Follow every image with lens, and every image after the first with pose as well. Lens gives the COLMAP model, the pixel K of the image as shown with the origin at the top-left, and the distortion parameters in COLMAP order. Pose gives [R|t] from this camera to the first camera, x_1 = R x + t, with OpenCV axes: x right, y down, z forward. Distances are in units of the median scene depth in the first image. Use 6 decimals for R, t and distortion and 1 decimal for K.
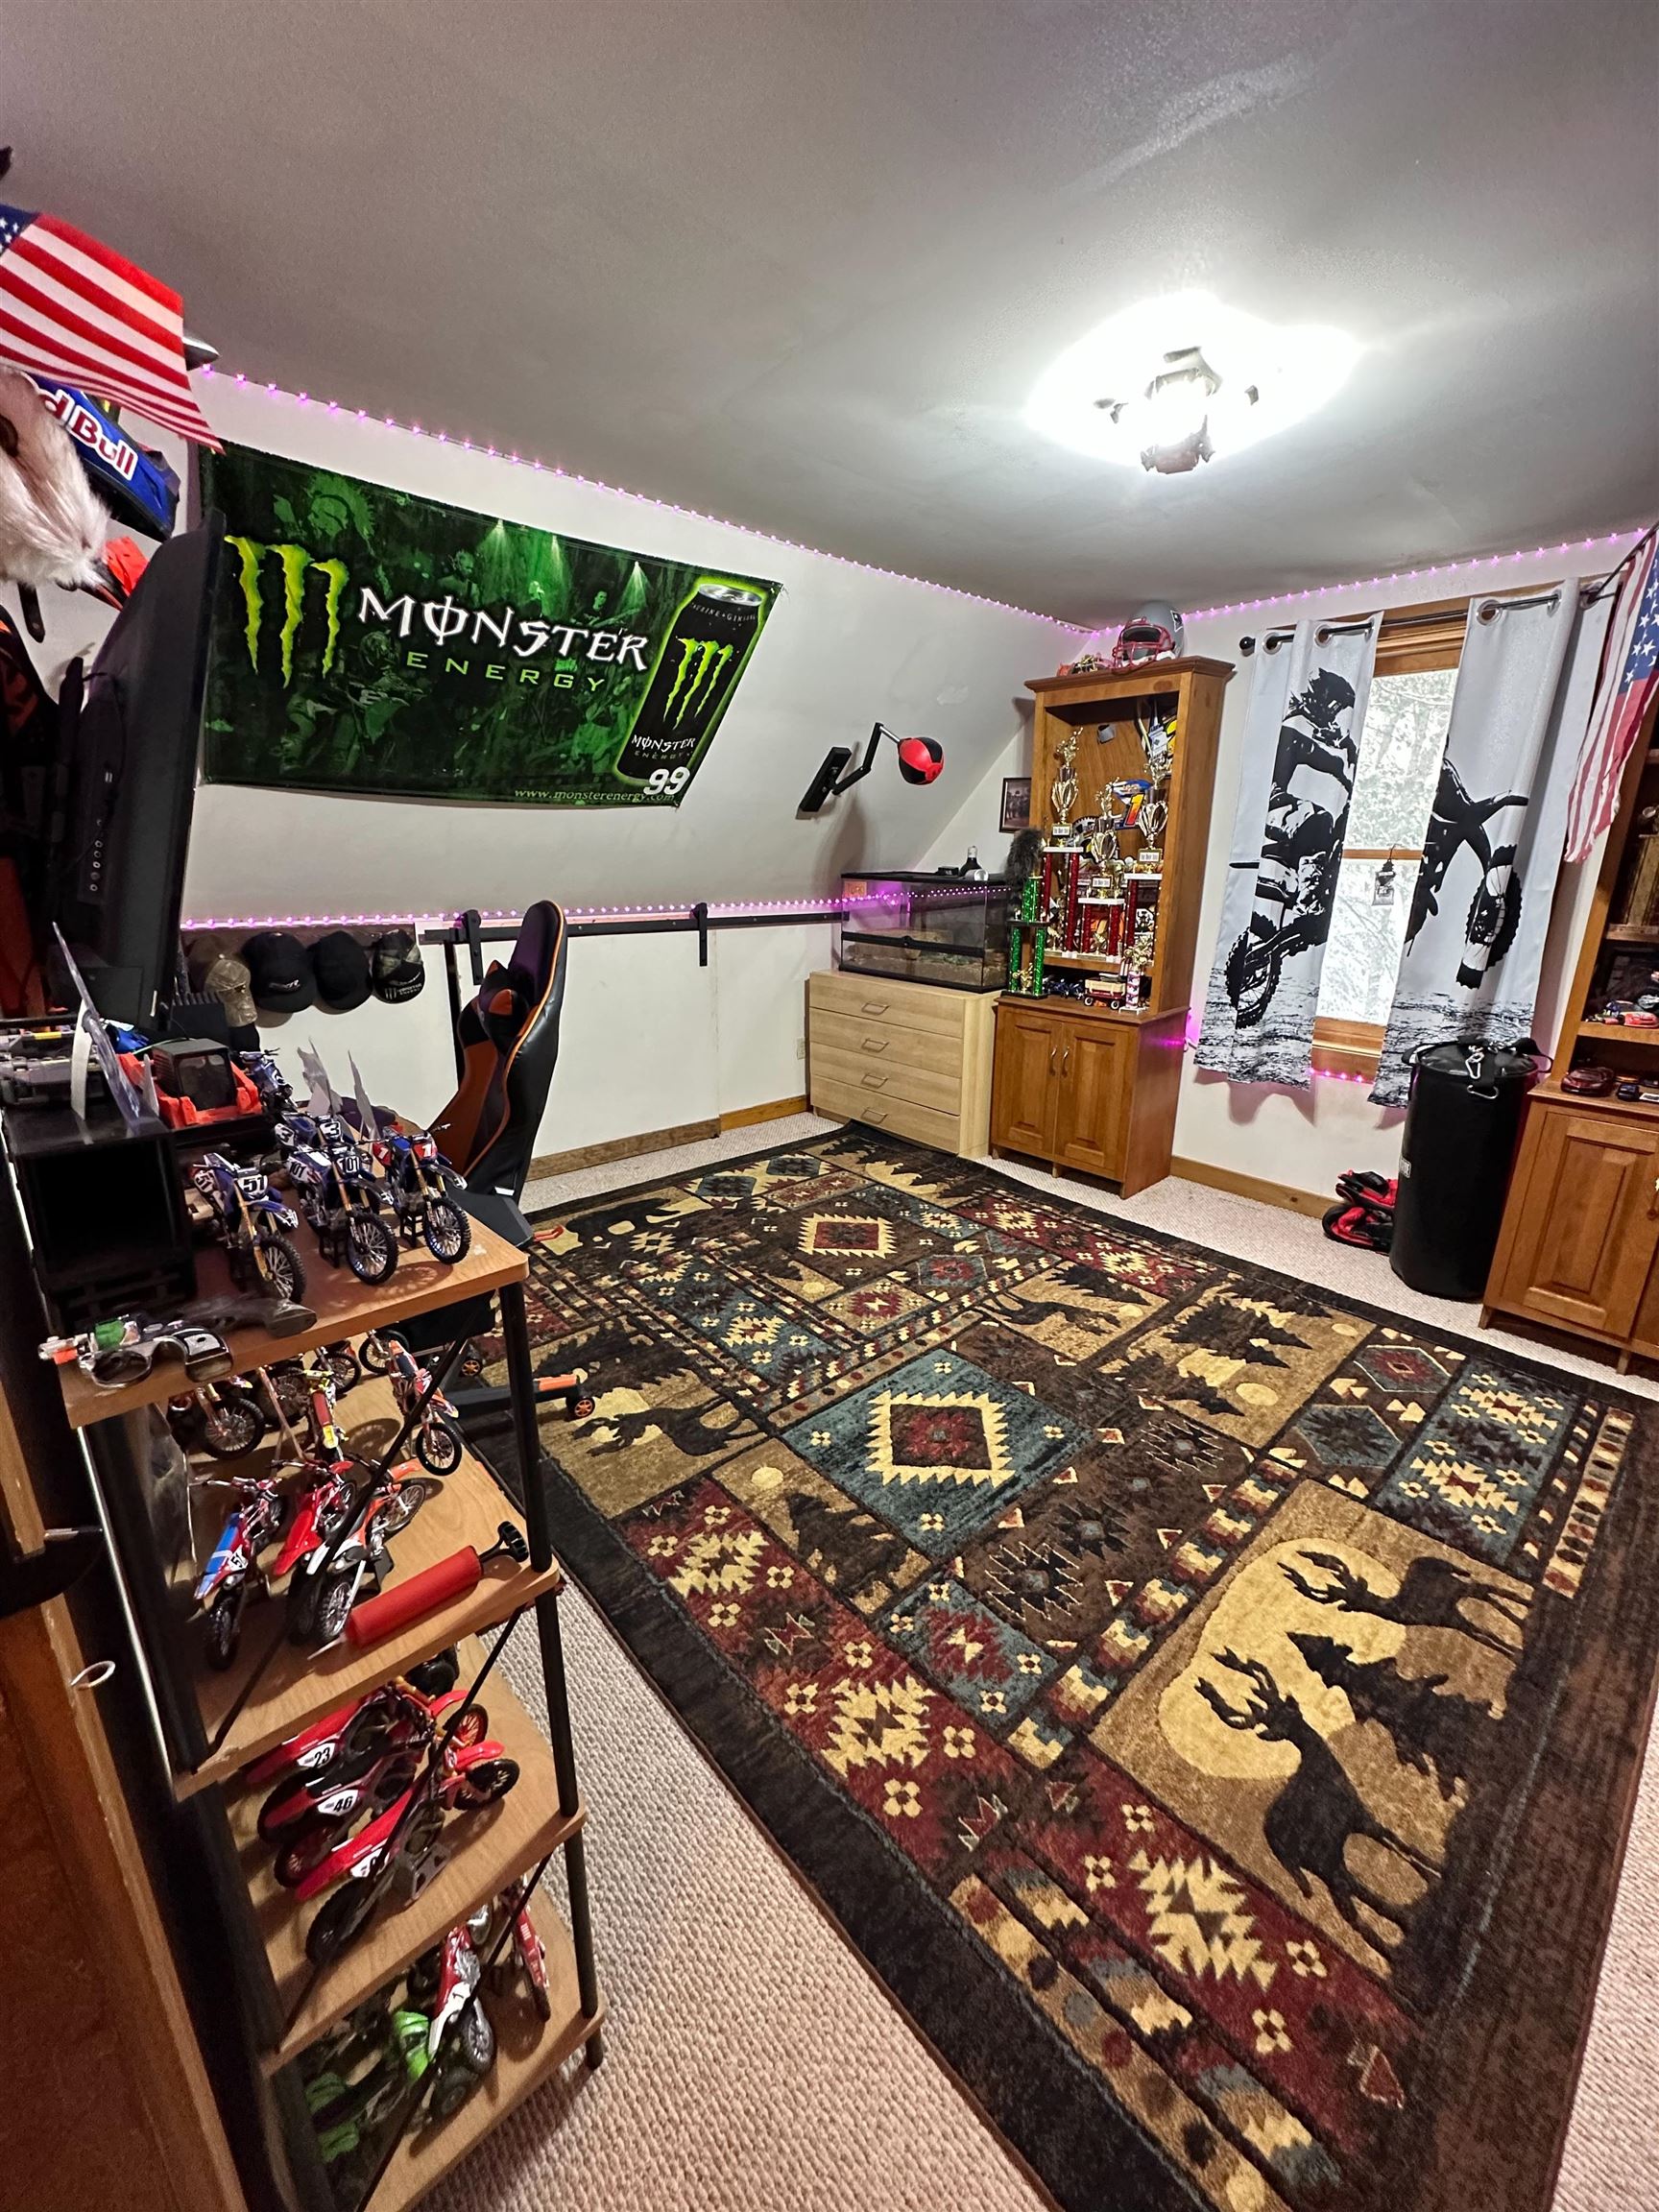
lens RADIAL K [[876.8, 0, 826.1], [0, 876.8, 1098.7], [0, 0, 1]] dist [-0.004321, 0.001265]
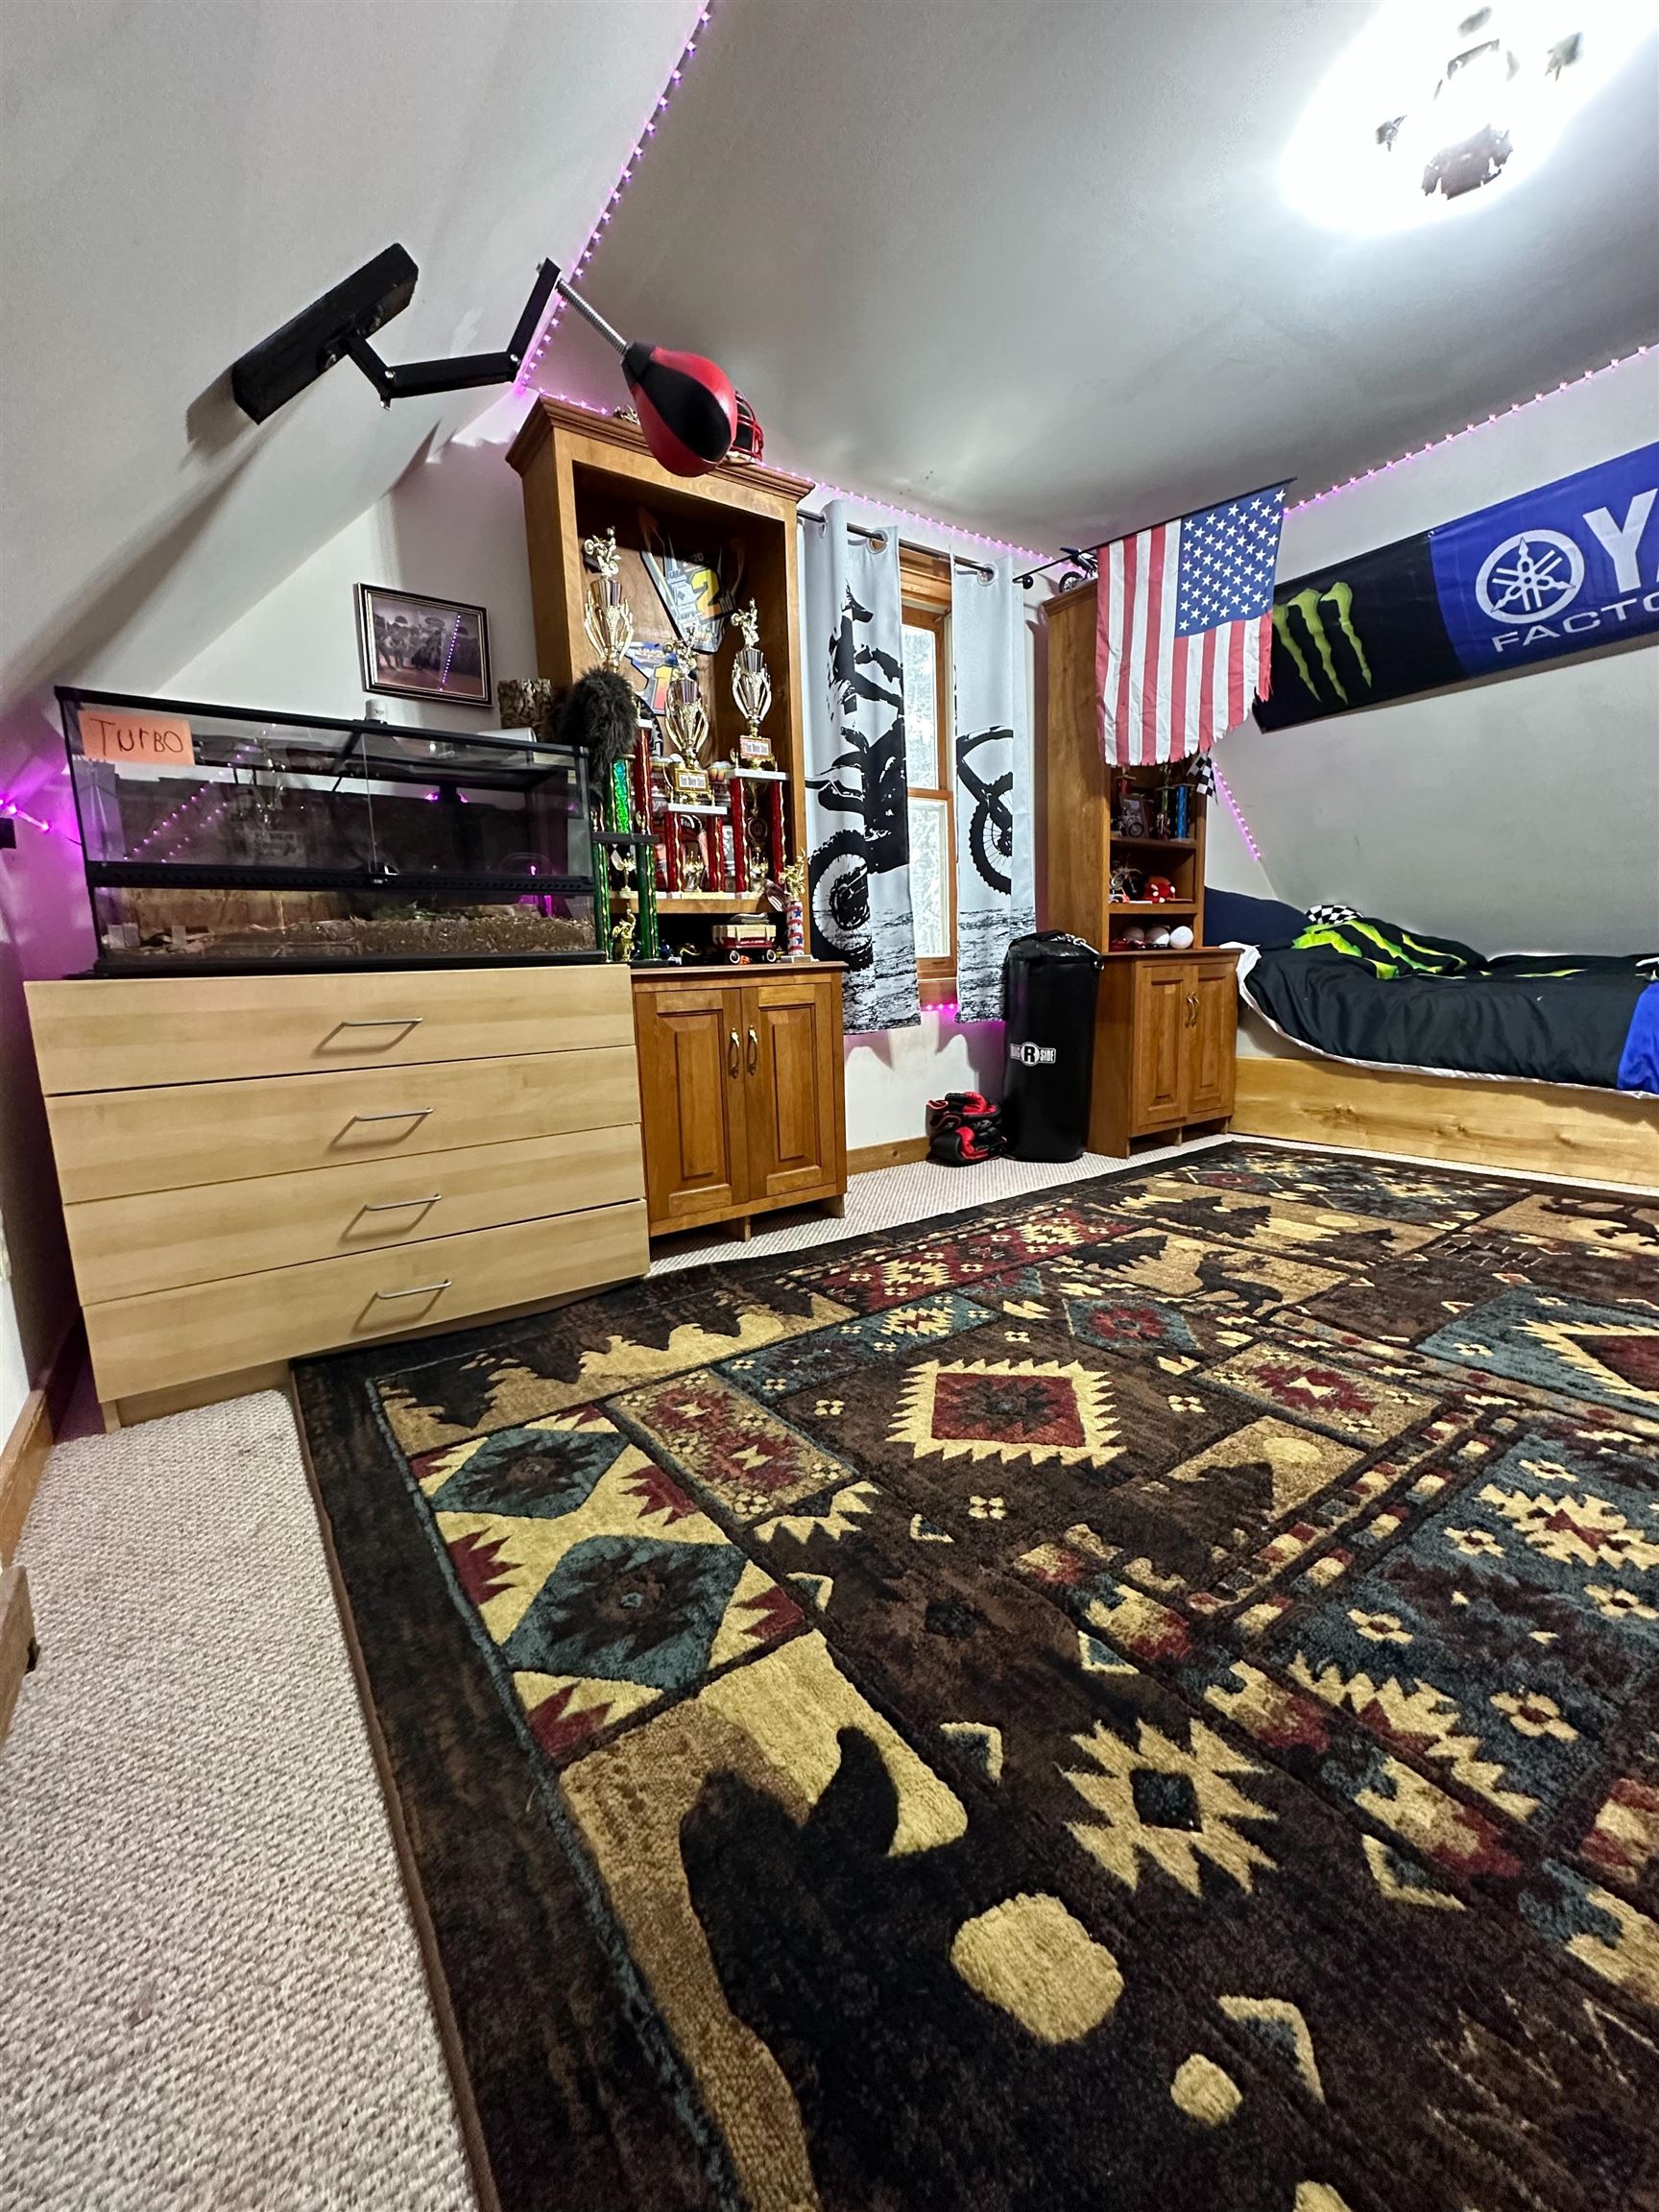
lens RADIAL K [[876.8, 0, 822.5], [0, 876.8, 1109.7], [0, 0, 1]] dist [-0.004321, 0.001265]
pose [[0.124348, -0.172990, 0.977042, -0.407652], [0.314075, 0.940916, 0.126622, -0.075969], [-0.941220, 0.291120, 0.171333, 0.976881]]
